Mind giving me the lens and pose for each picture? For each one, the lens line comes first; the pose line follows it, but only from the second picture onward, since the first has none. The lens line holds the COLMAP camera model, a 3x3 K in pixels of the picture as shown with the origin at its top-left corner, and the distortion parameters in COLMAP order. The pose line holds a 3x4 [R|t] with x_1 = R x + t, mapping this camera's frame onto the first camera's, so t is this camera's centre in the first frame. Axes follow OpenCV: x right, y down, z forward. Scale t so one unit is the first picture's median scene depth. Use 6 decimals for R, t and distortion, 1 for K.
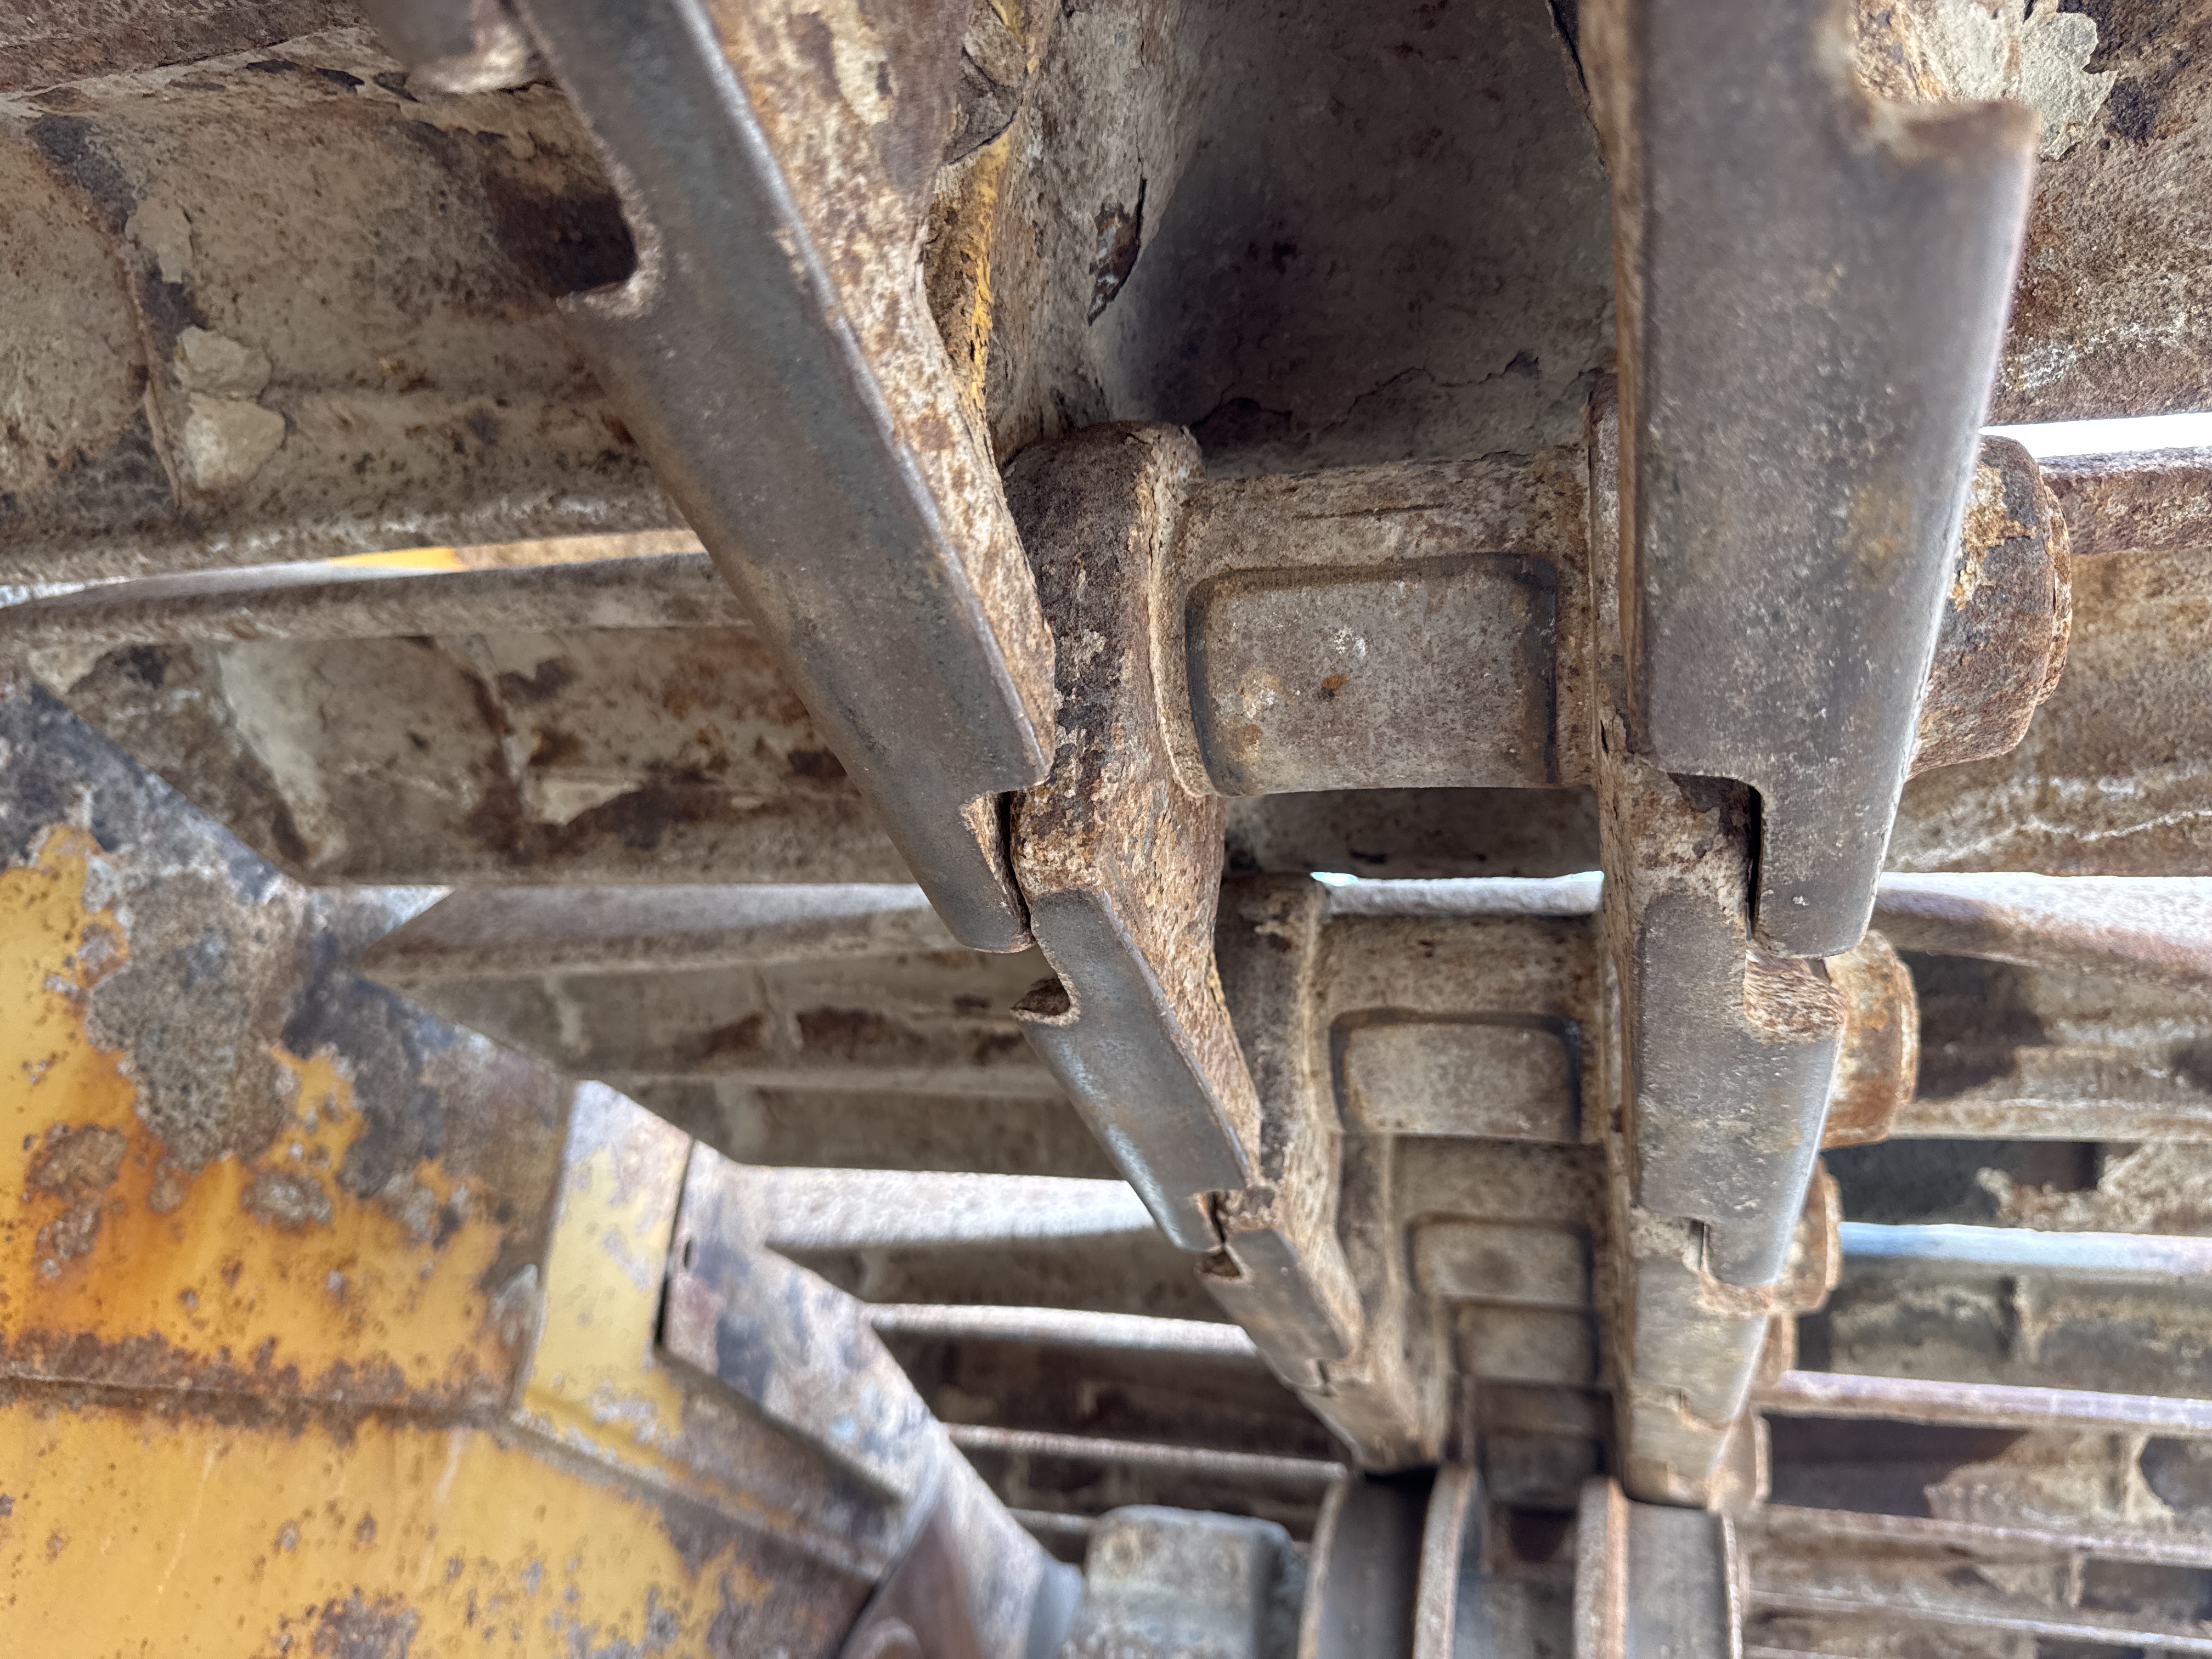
lens RADIAL K [[1589.6, 0, 1104.7], [0, 1589.6, 827.2], [0, 0, 1]] dist [-0.013464, -0.004108]
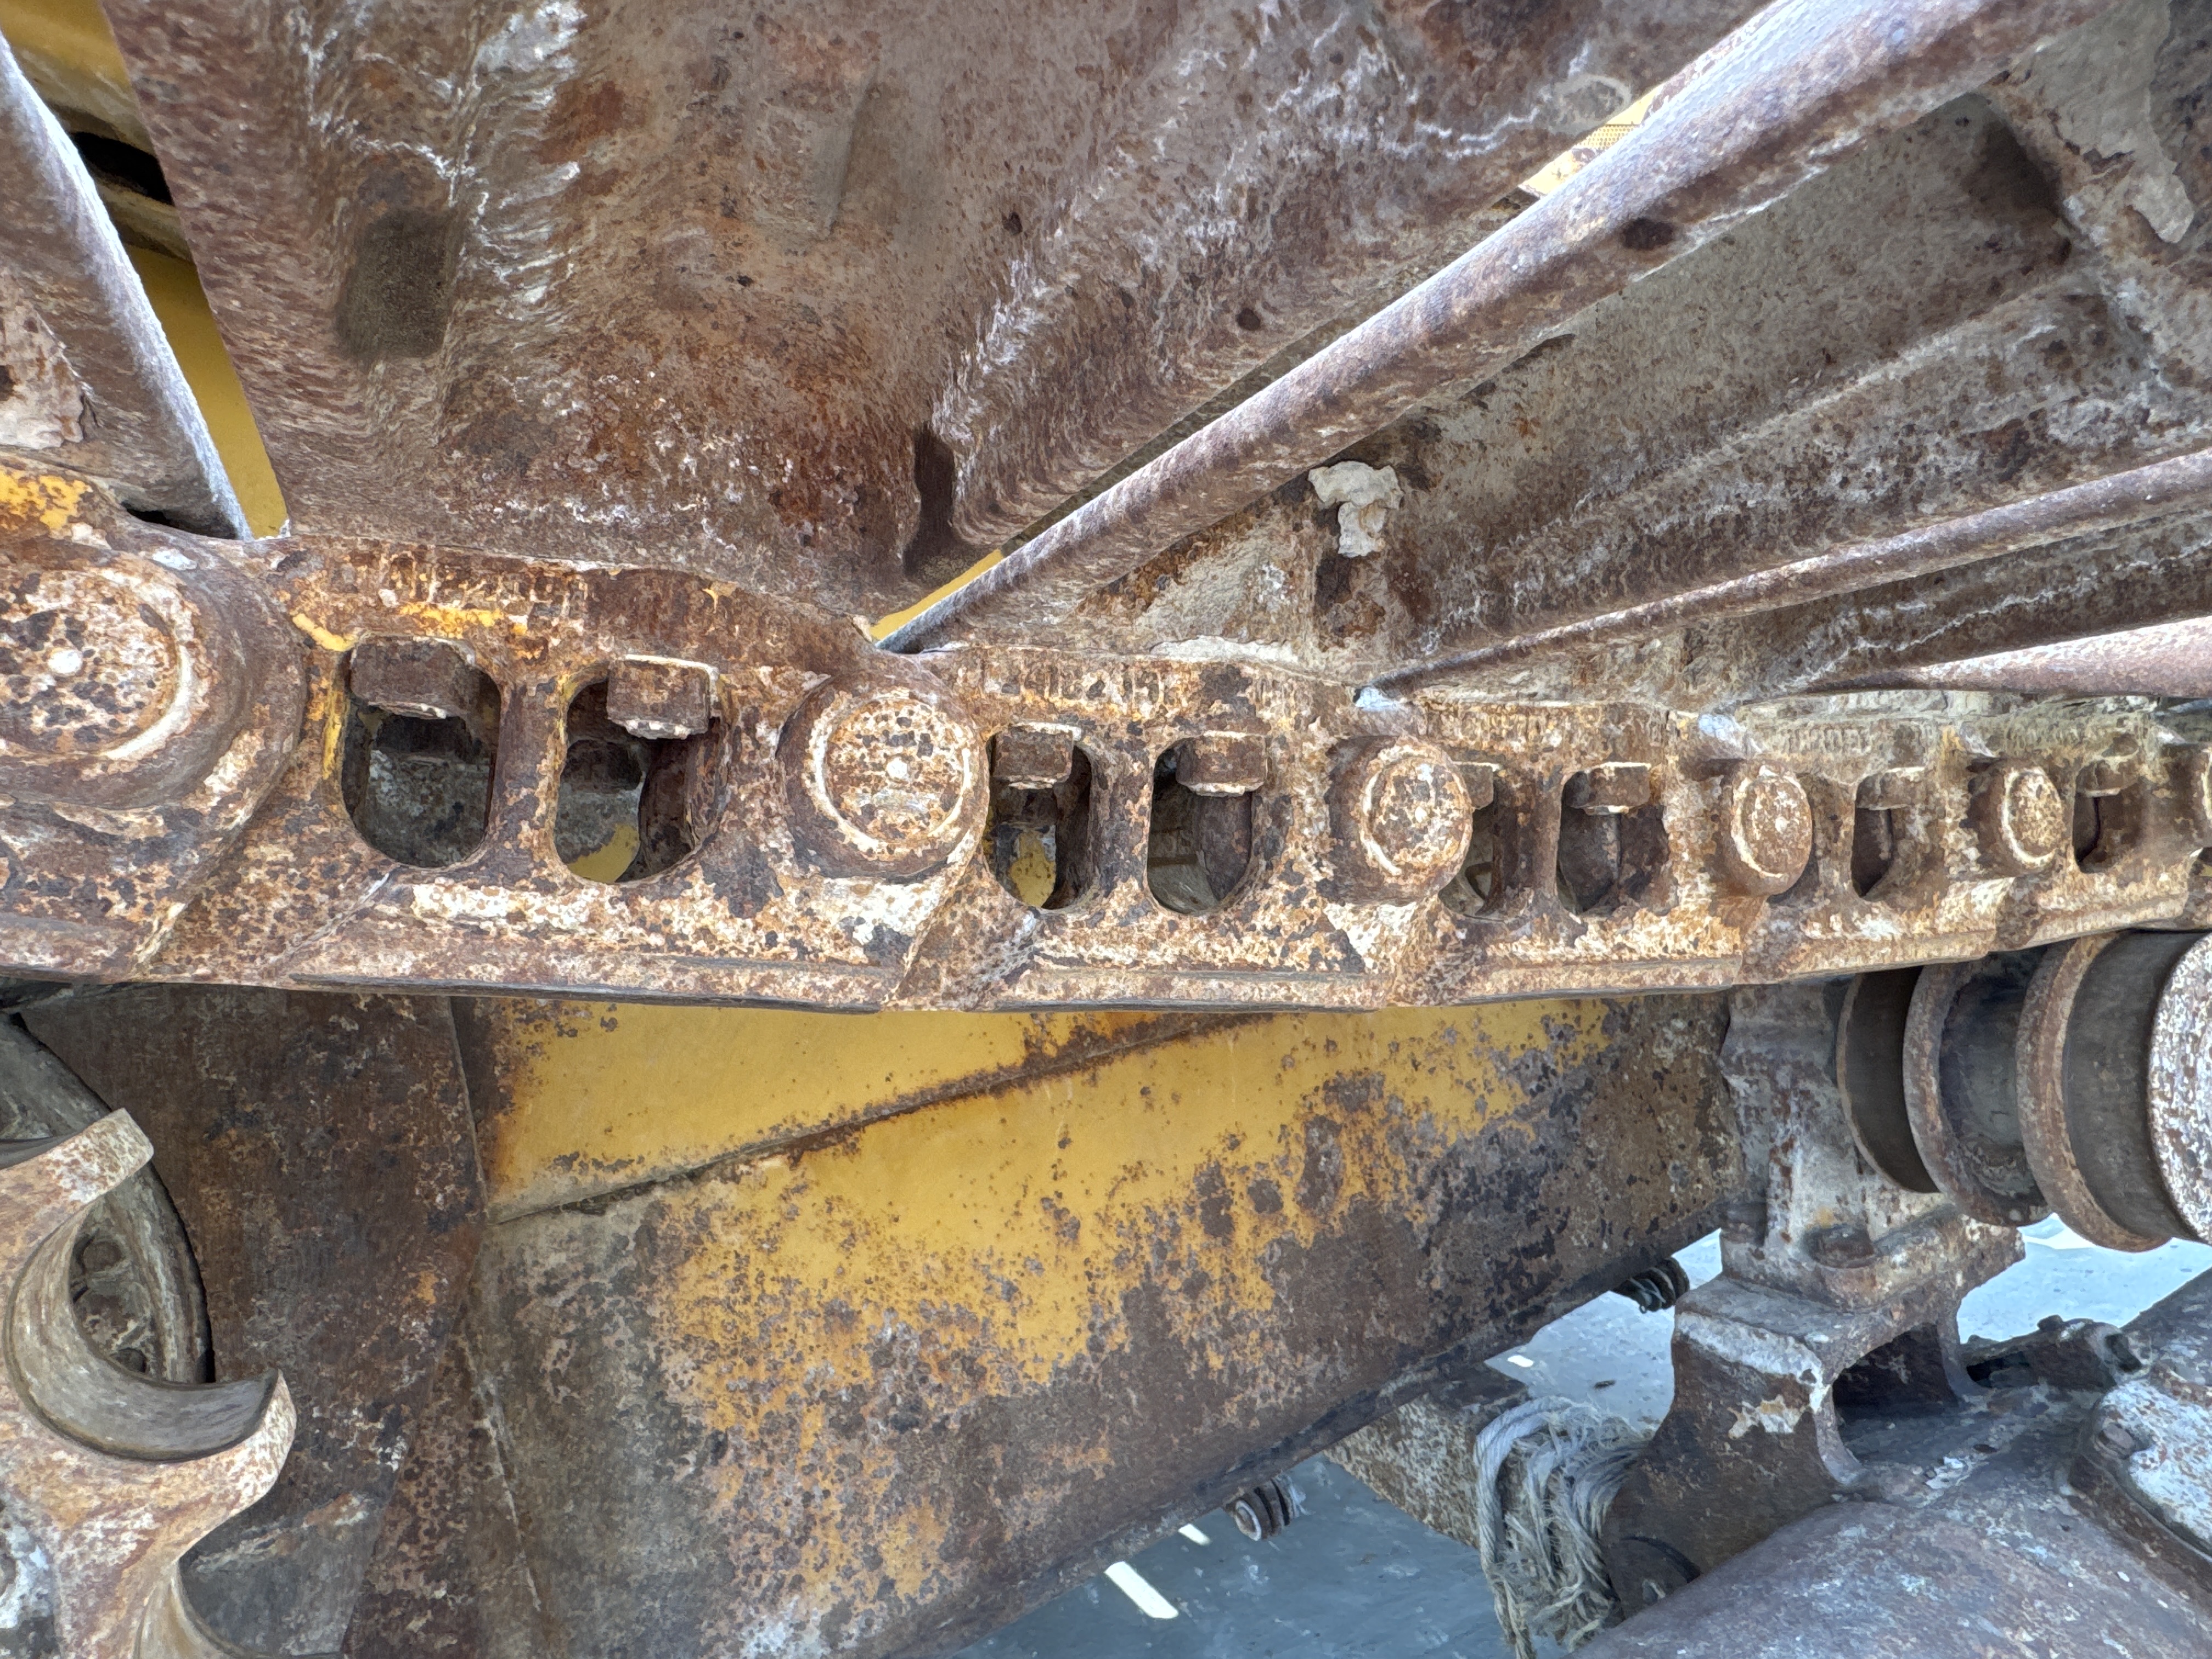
lens RADIAL K [[1284.2, 0, 1108.7], [0, 1284.2, 829.7], [0, 0, 1]] dist [0.001585, 0.000275]
pose [[0.661871, -0.209151, -0.719849, 0.904066], [0.486664, 0.850289, 0.200418, -0.387085], [0.570162, -0.482975, 0.664567, -0.140468]]
